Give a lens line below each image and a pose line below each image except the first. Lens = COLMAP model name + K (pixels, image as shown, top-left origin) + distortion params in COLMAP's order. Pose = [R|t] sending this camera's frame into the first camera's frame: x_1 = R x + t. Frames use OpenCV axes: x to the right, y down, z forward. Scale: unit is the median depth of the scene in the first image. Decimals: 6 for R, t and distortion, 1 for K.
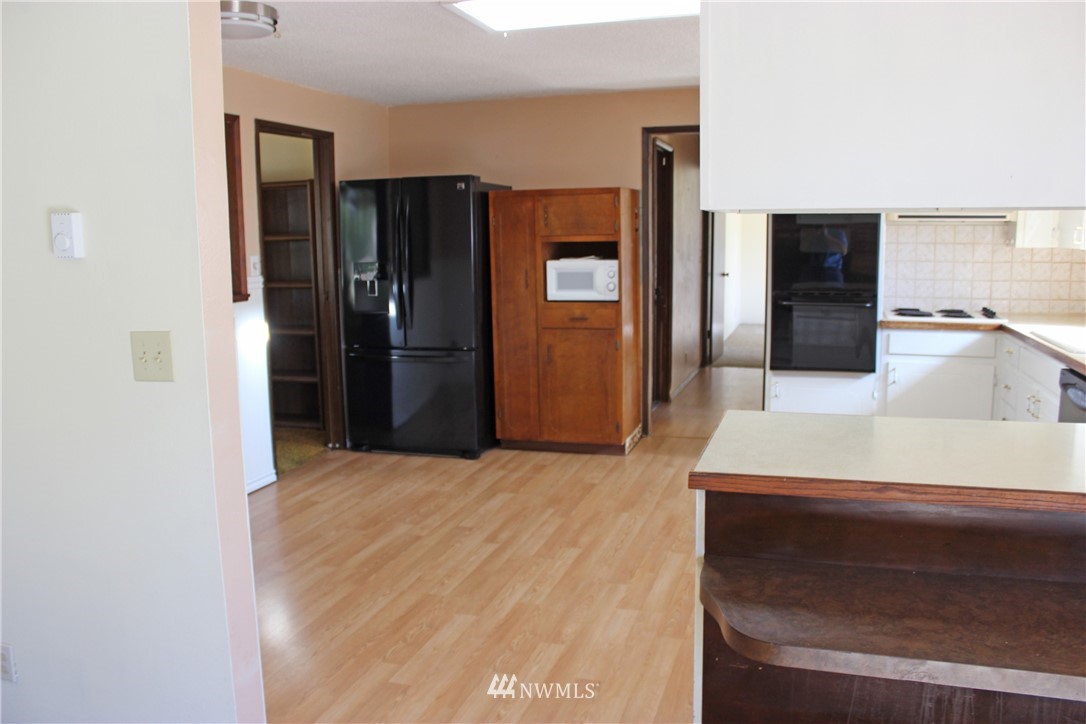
lens RADIAL K [[904.5, 0, 538.2], [0, 904.5, 384.5], [0, 0, 1]] dist [-0.169584, 0.150706]
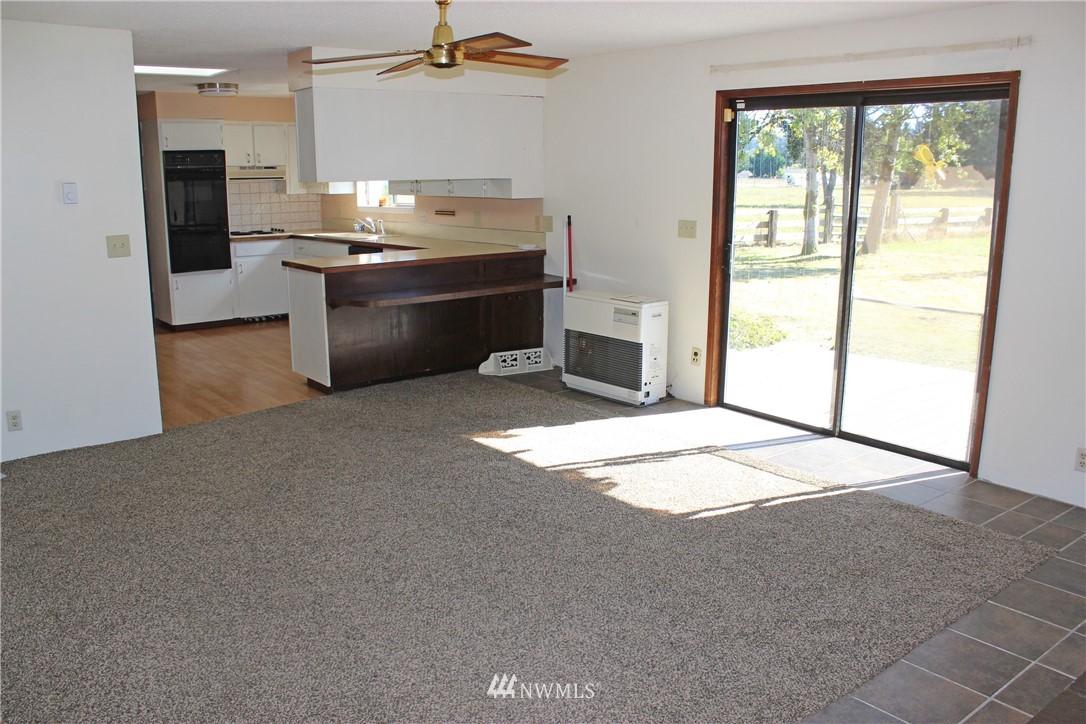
lens RADIAL K [[904.5, 0, 538.2], [0, 904.5, 384.5], [0, 0, 1]] dist [-0.169584, 0.150706]
pose [[0.568389, -0.176497, 0.803606, -0.706914], [0.133513, 0.983560, 0.121587, 0.079267], [-0.811855, 0.038183, 0.582609, -0.499440]]
